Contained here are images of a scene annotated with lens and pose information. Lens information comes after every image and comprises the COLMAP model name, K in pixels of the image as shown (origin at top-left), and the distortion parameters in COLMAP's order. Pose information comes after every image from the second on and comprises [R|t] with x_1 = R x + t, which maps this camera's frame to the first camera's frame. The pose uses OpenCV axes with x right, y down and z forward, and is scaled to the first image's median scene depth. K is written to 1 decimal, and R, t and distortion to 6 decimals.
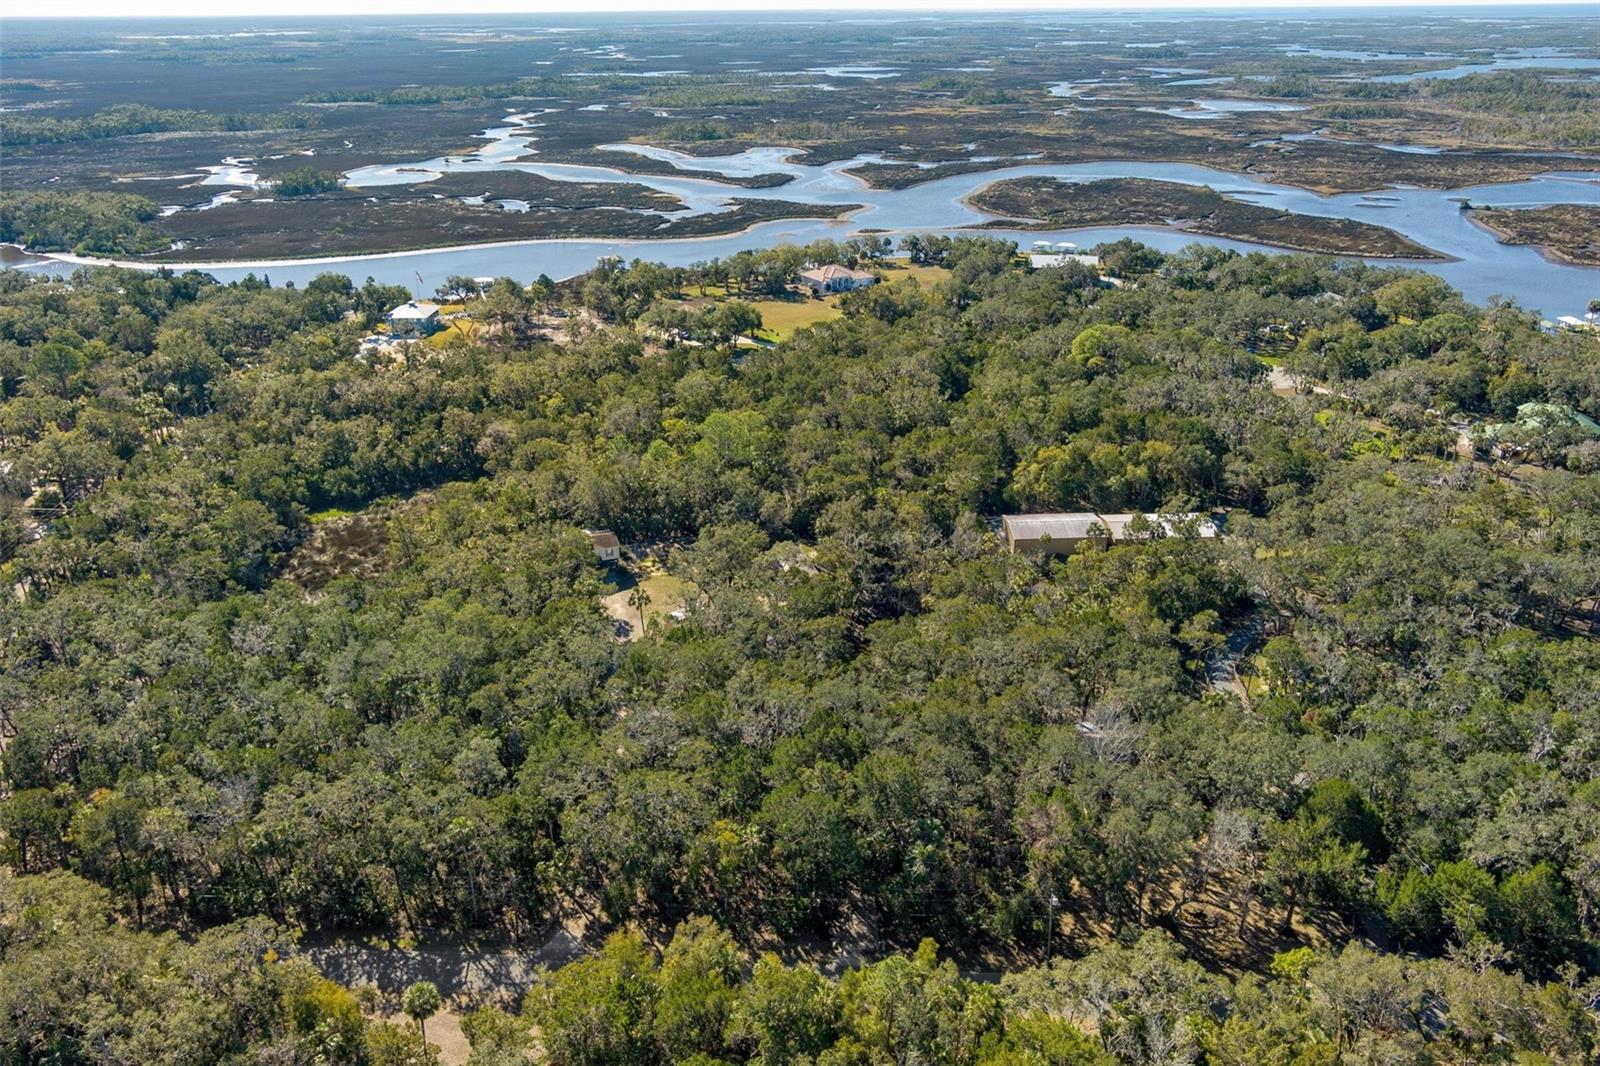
lens RADIAL K [[1300.0, 0, 800.0], [0, 1300.0, 533.0], [0, 0, 1]] dist [-0.009837, 0.014099]
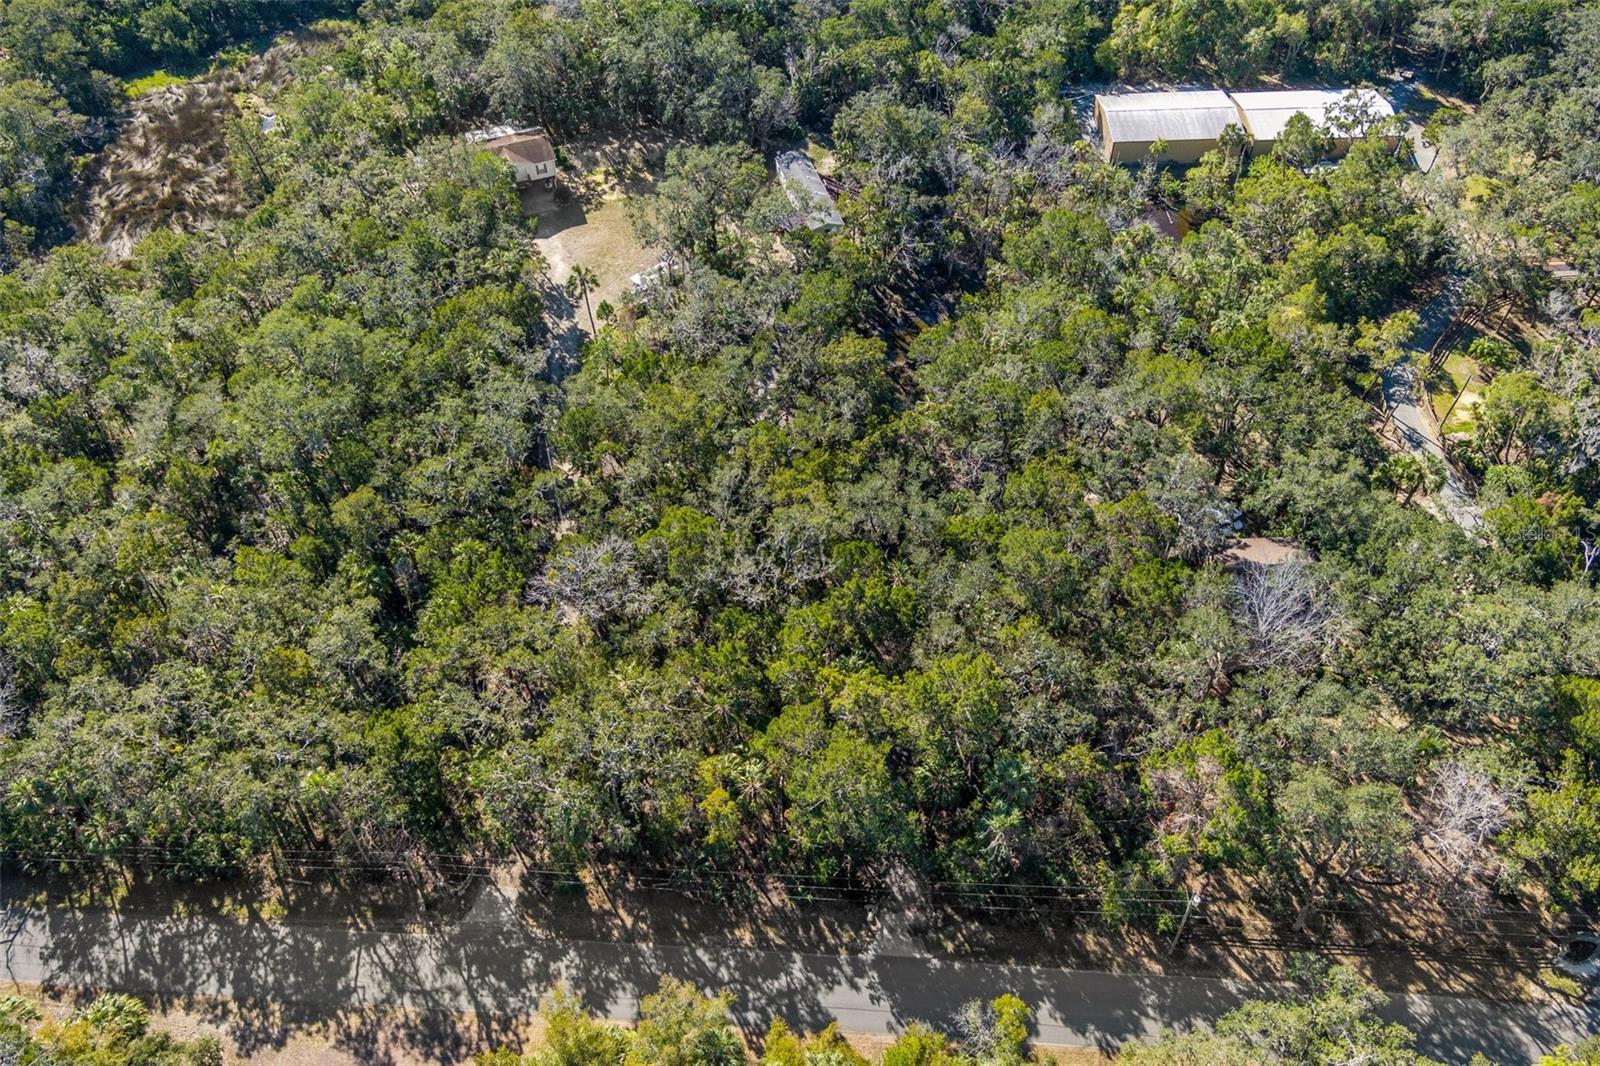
lens RADIAL K [[1300.0, 0, 800.0], [0, 1300.0, 533.0], [0, 0, 1]] dist [-0.009837, 0.014099]
pose [[0.999992, -0.003757, 0.001429, -0.004699], [0.002769, 0.901565, 0.432634, -0.068058], [-0.002914, -0.432627, 0.901568, 0.167438]]
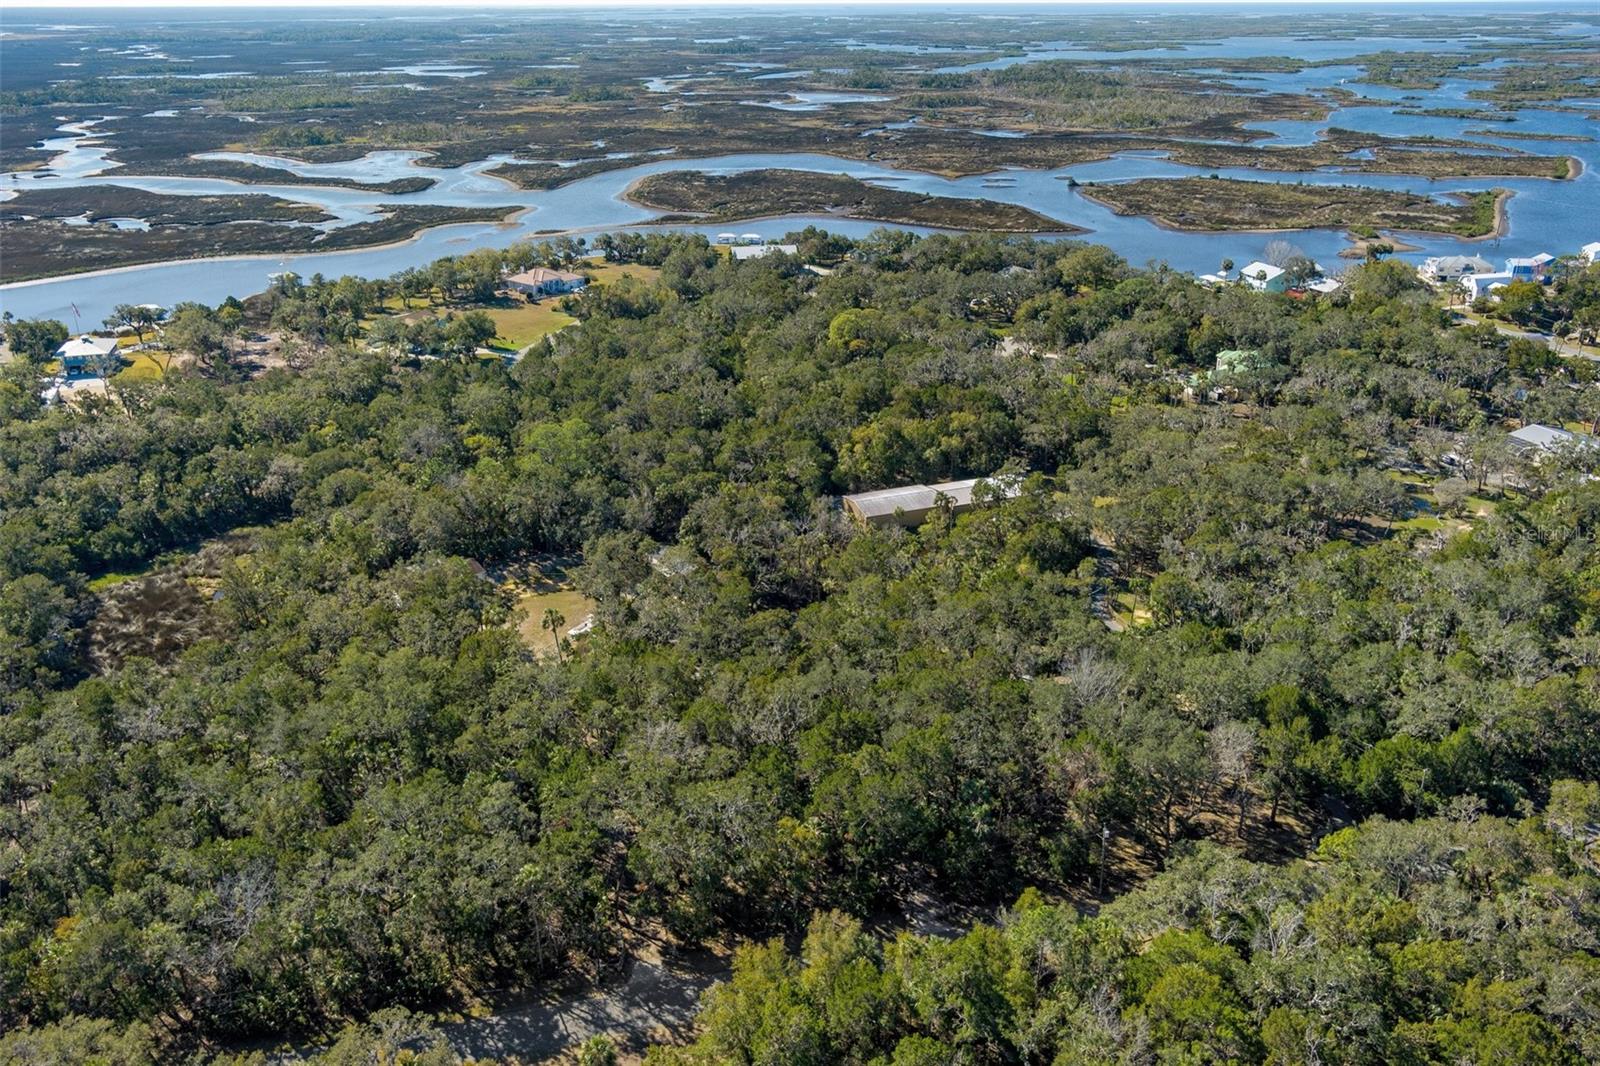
lens RADIAL K [[1300.0, 0, 800.0], [0, 1300.0, 533.0], [0, 0, 1]] dist [-0.009837, 0.014099]
pose [[0.947534, -0.118231, 0.296987, -0.121300], [0.117505, 0.992864, 0.020364, -0.006177], [-0.297275, 0.015602, 0.954664, 0.014029]]
